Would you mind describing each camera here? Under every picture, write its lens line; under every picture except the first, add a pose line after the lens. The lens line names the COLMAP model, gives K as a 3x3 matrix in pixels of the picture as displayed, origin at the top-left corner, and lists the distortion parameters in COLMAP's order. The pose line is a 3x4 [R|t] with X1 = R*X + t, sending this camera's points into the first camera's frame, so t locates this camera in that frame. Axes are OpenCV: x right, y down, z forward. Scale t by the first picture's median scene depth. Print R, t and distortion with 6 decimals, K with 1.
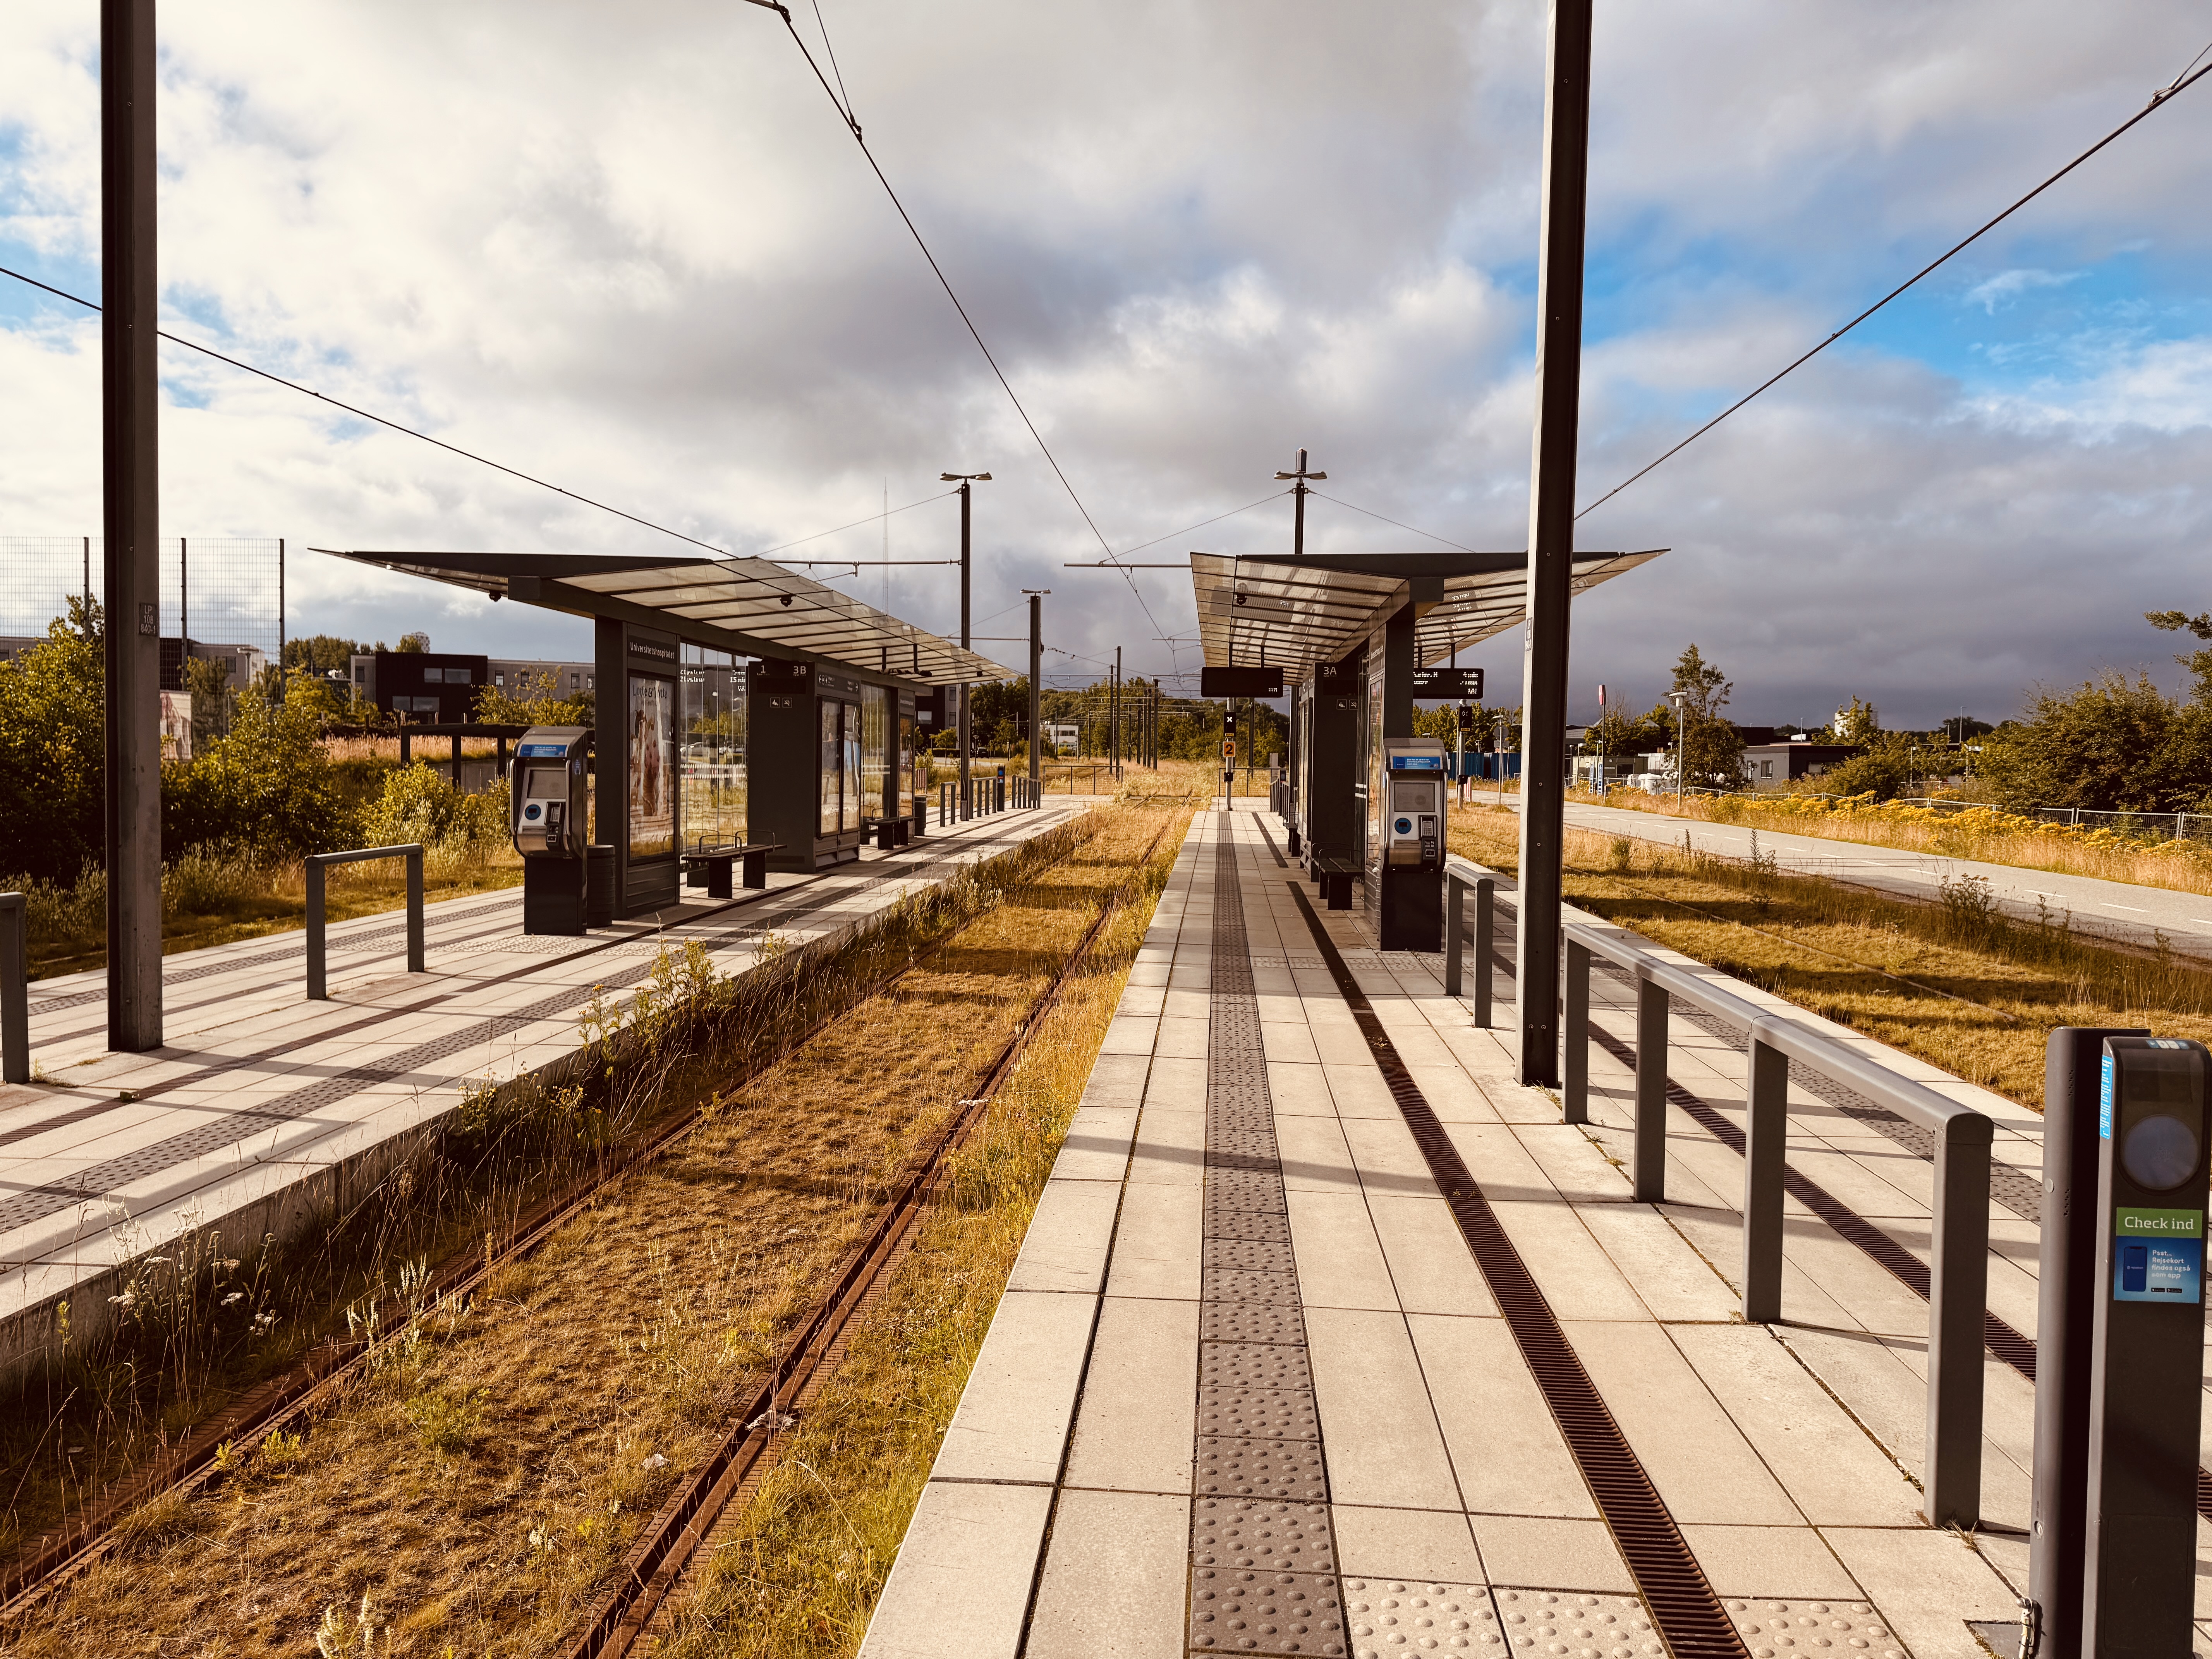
lens RADIAL K [[1567.8, 0, 1110.1], [0, 1567.8, 816.4], [0, 0, 1]] dist [0.004534, -0.005662]
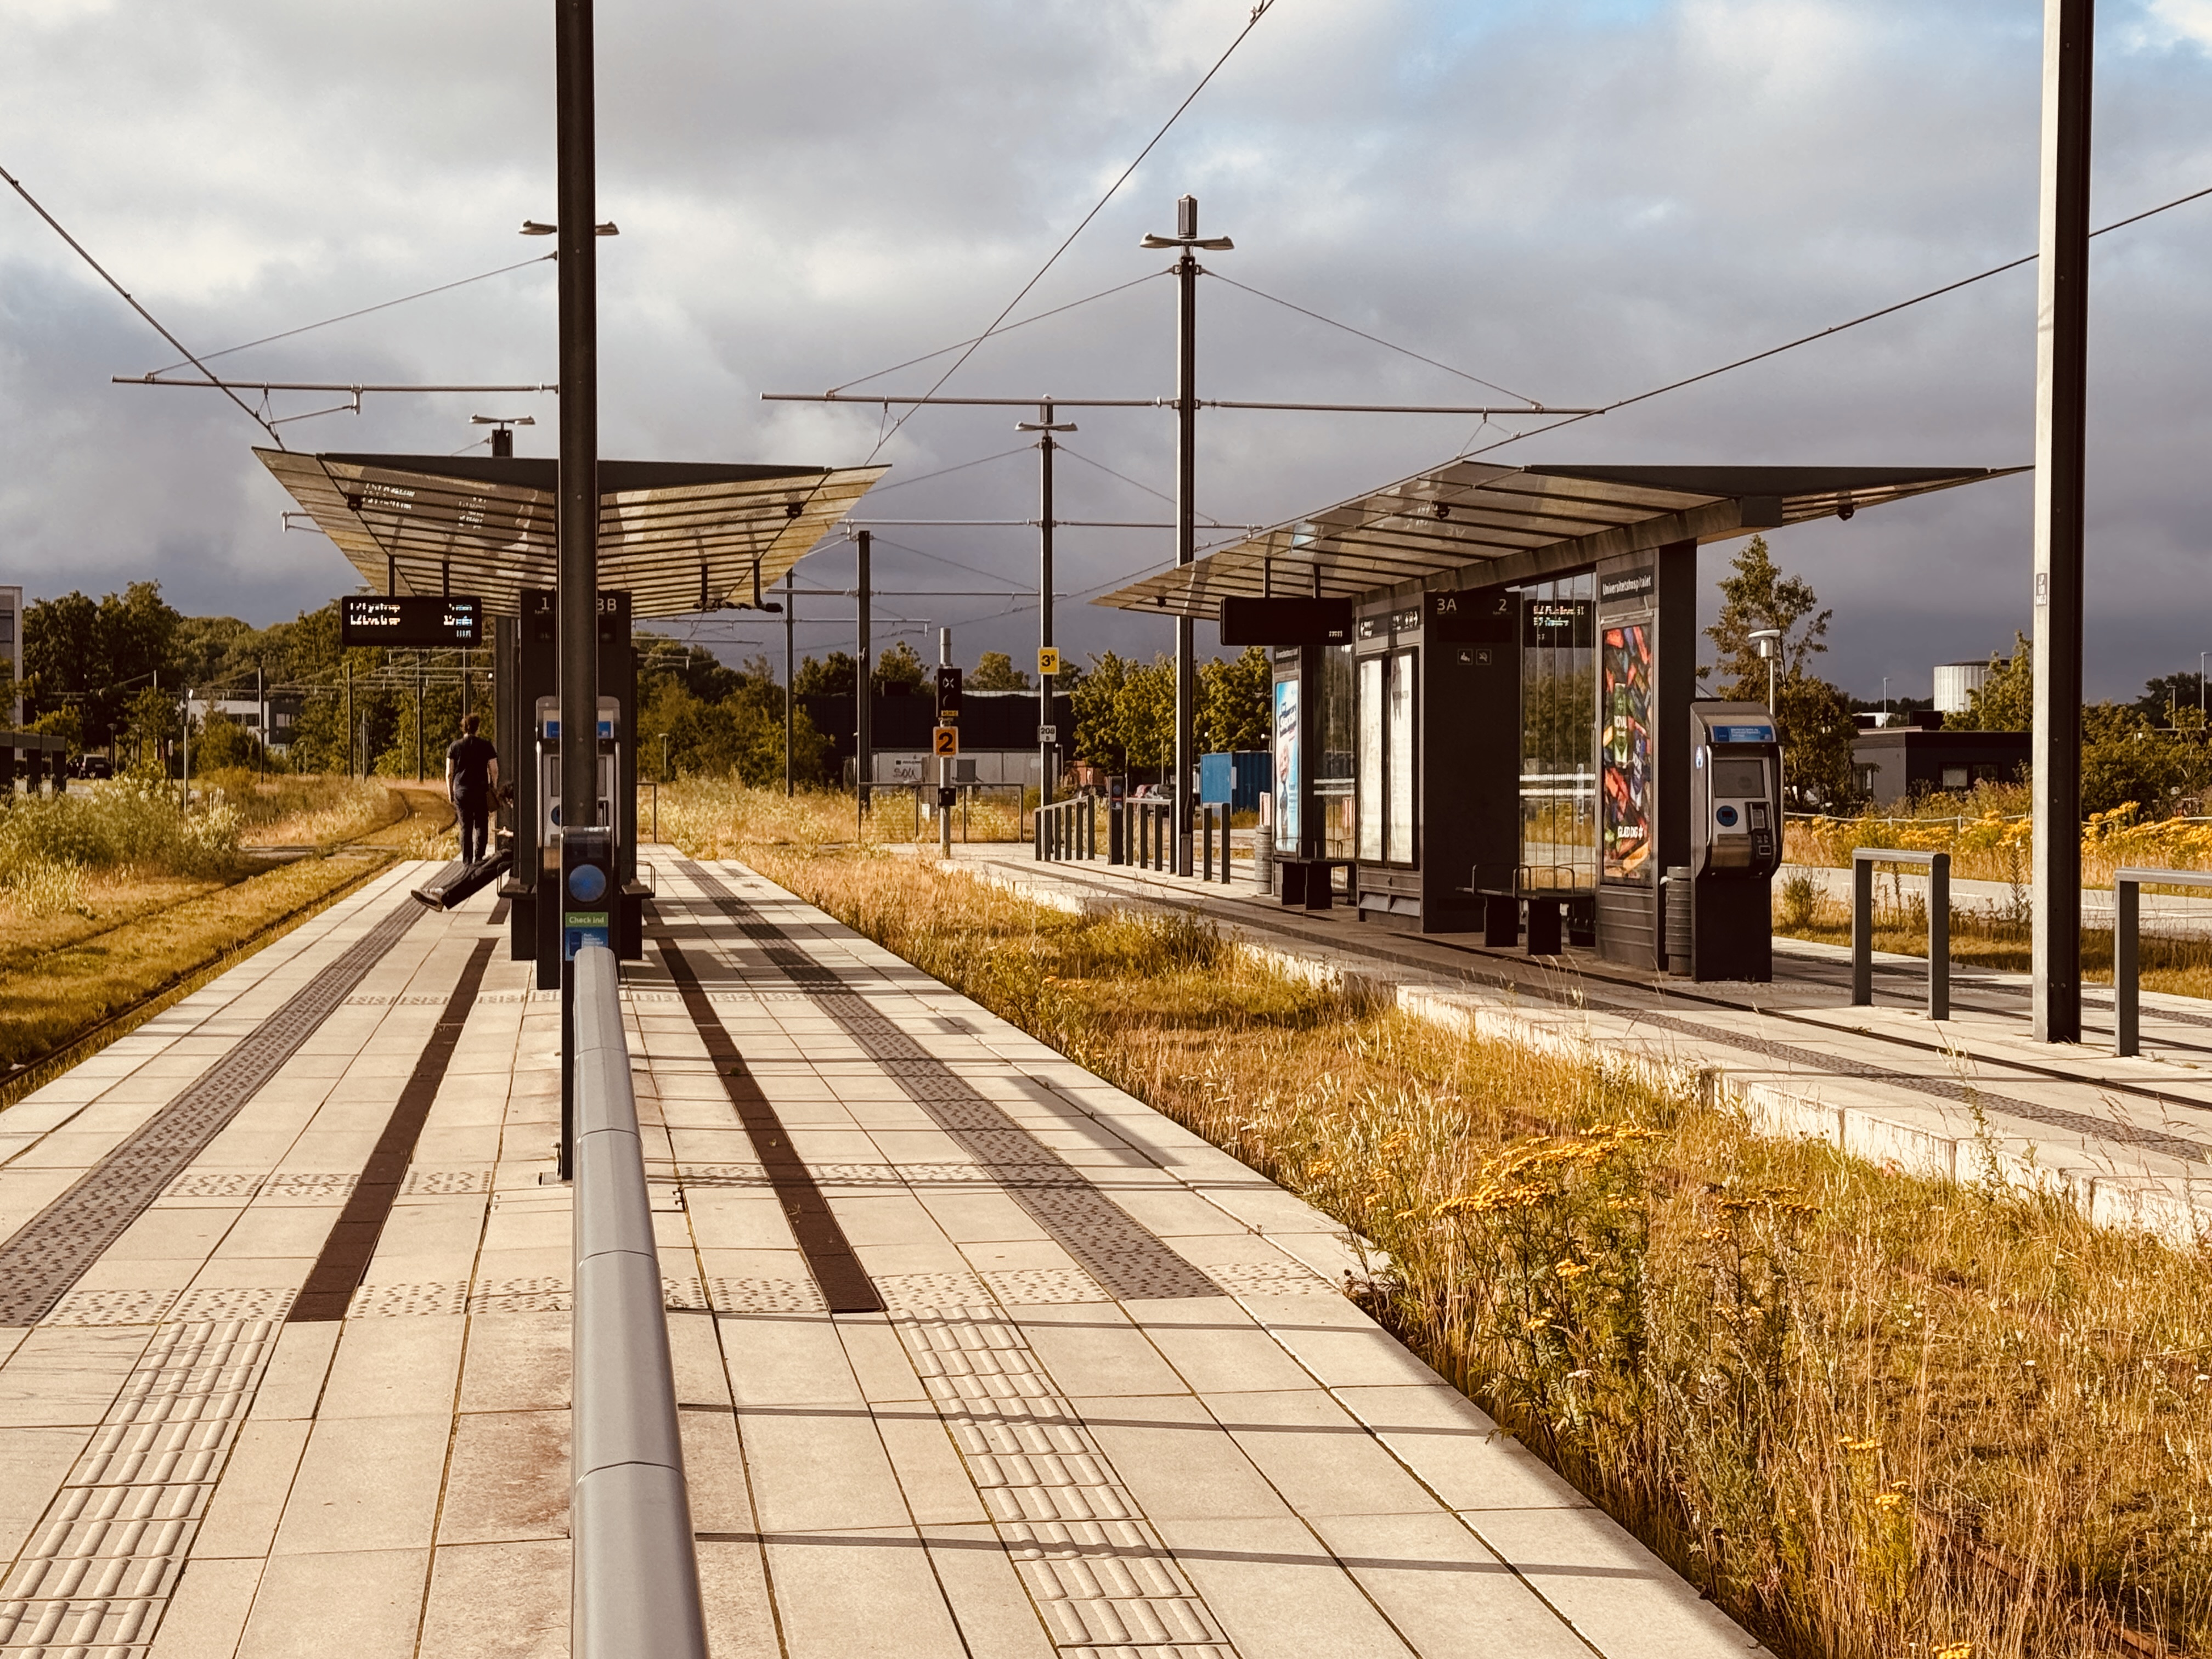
lens RADIAL K [[3662.5, 0, 1107.8], [0, 3662.5, 830.2], [0, 0, 1]] dist [-0.026608, 0.000000]
pose [[0.977354, -0.012501, 0.211240, -0.192957], [0.017258, 0.999637, -0.020694, 0.017693], [-0.210905, 0.023871, 0.977215, -0.269638]]
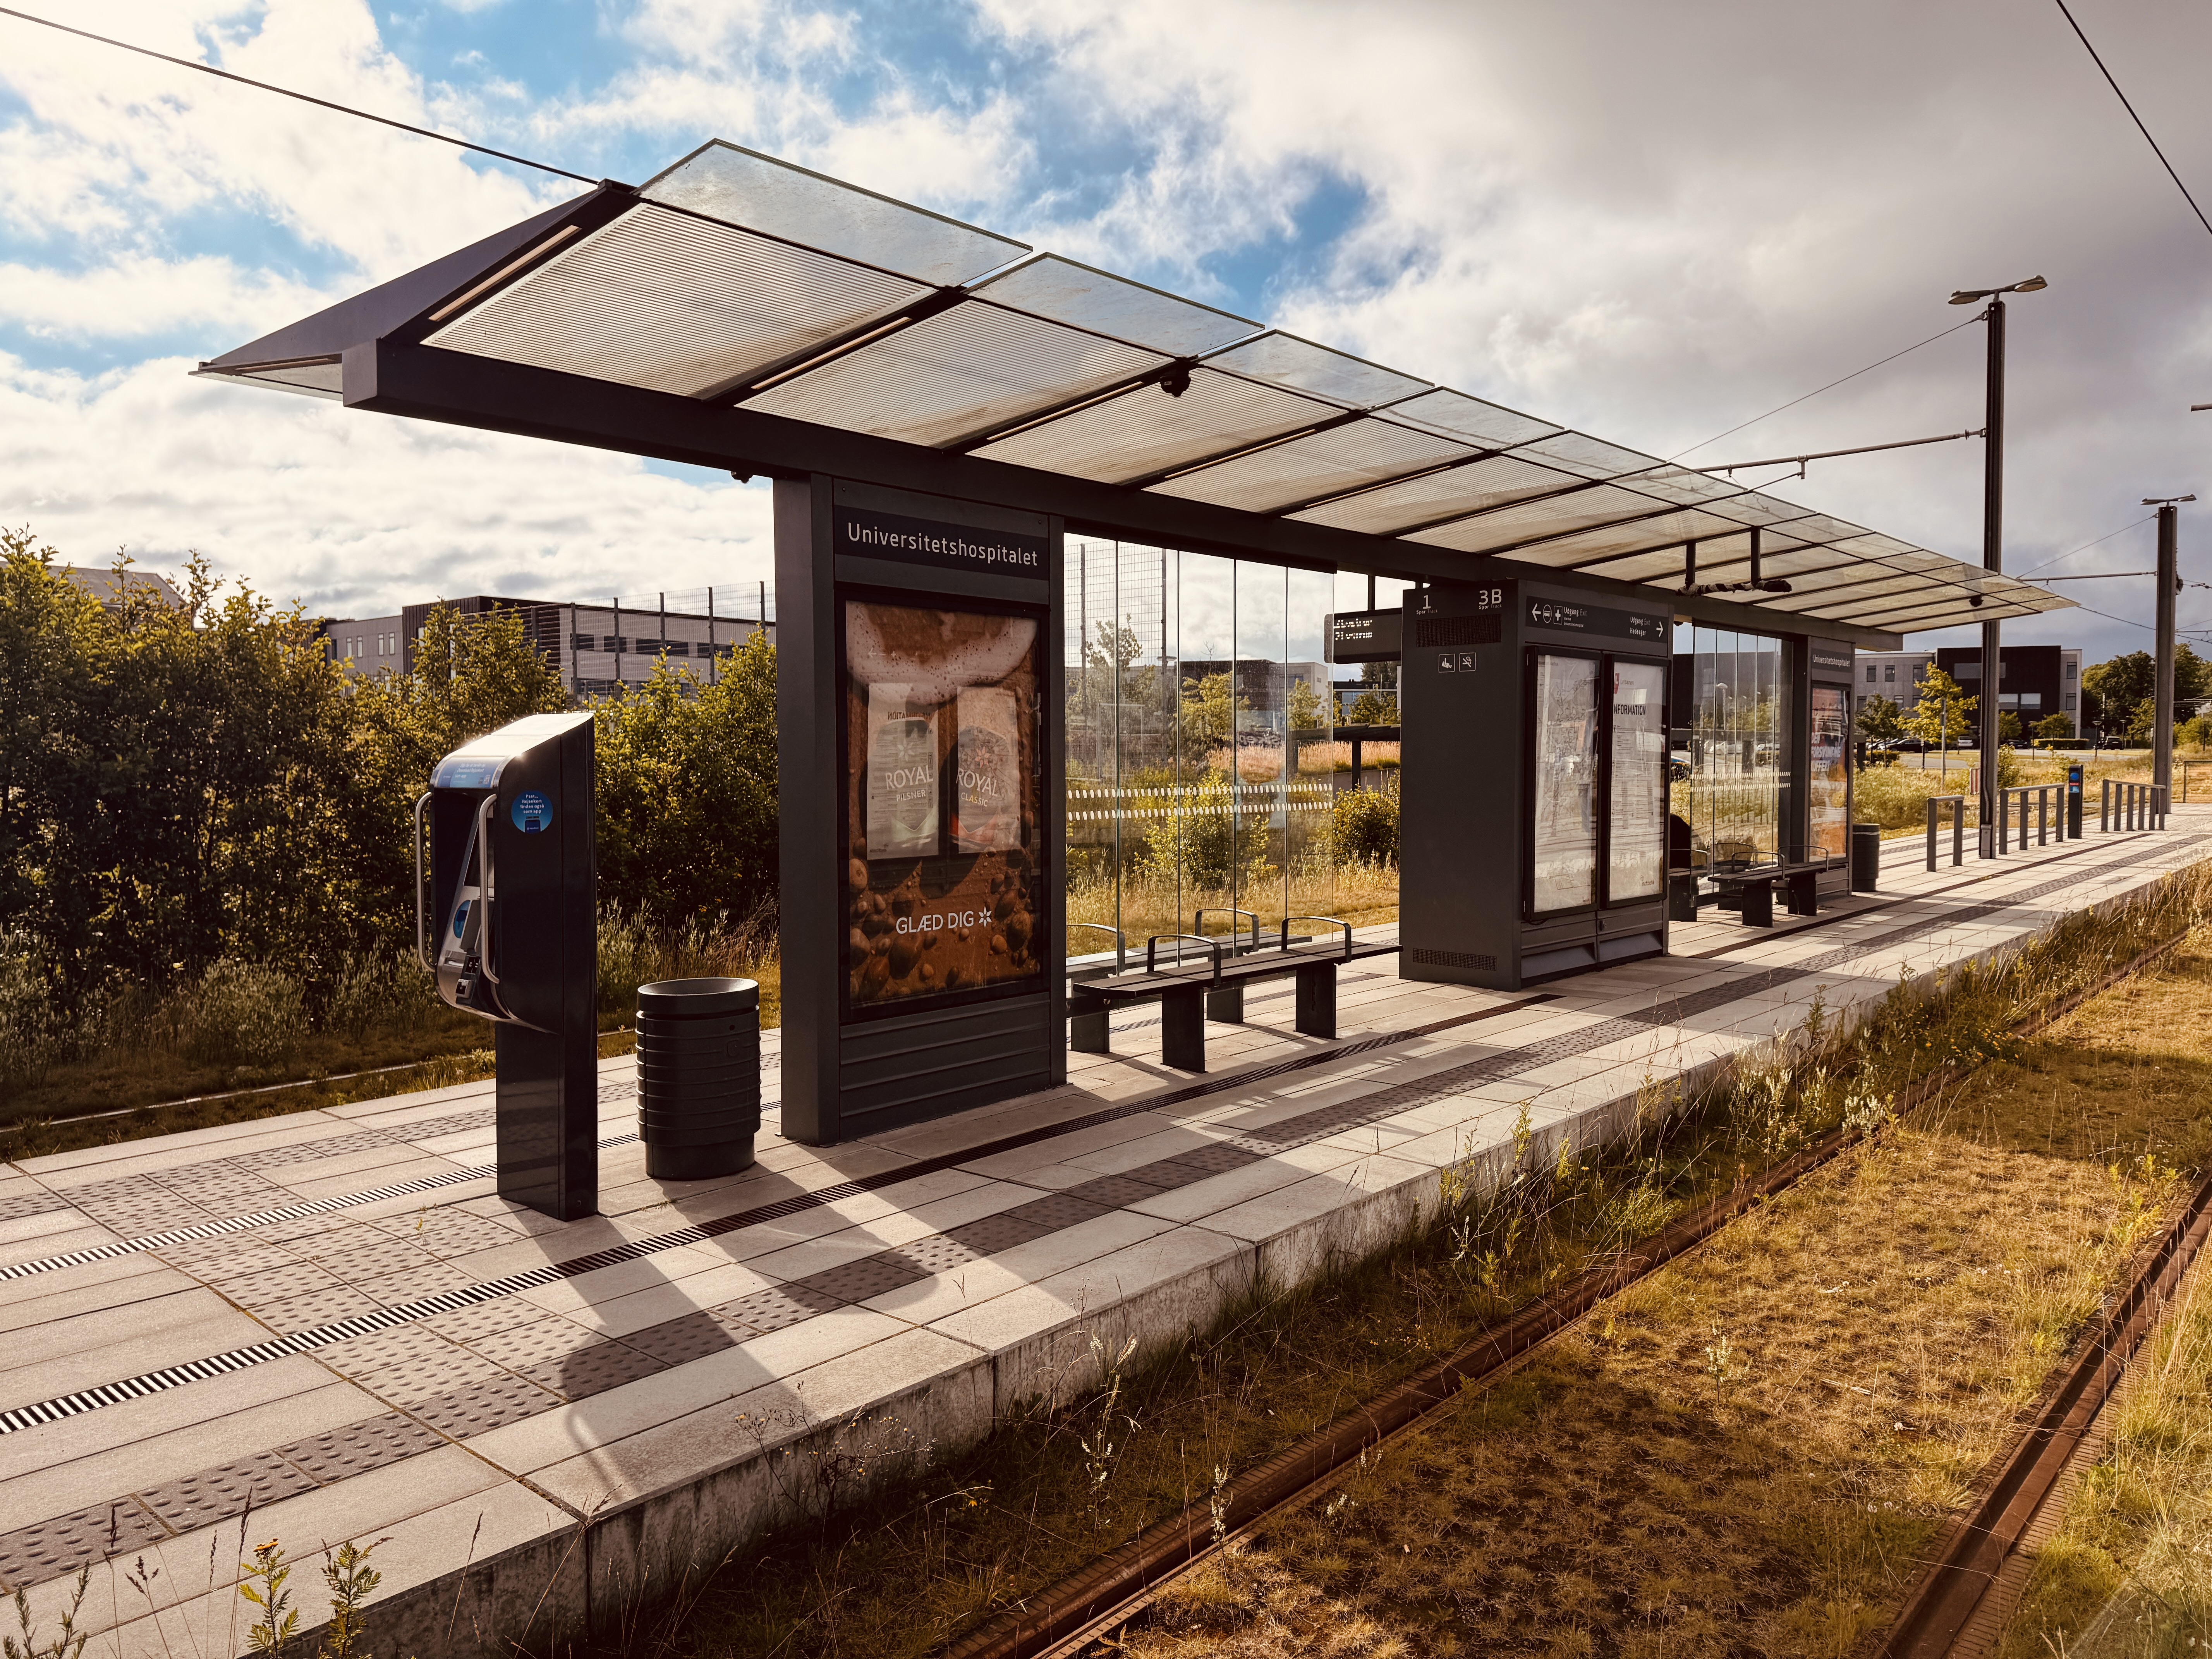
lens RADIAL K [[1567.8, 0, 1099.4], [0, 1567.8, 833.6], [0, 0, 1]] dist [0.004534, -0.005662]
pose [[0.785277, 0.006407, -0.619111, 0.014005], [-0.000599, 0.999954, 0.009589, -0.013069], [0.619144, -0.007159, 0.785245, 0.335965]]
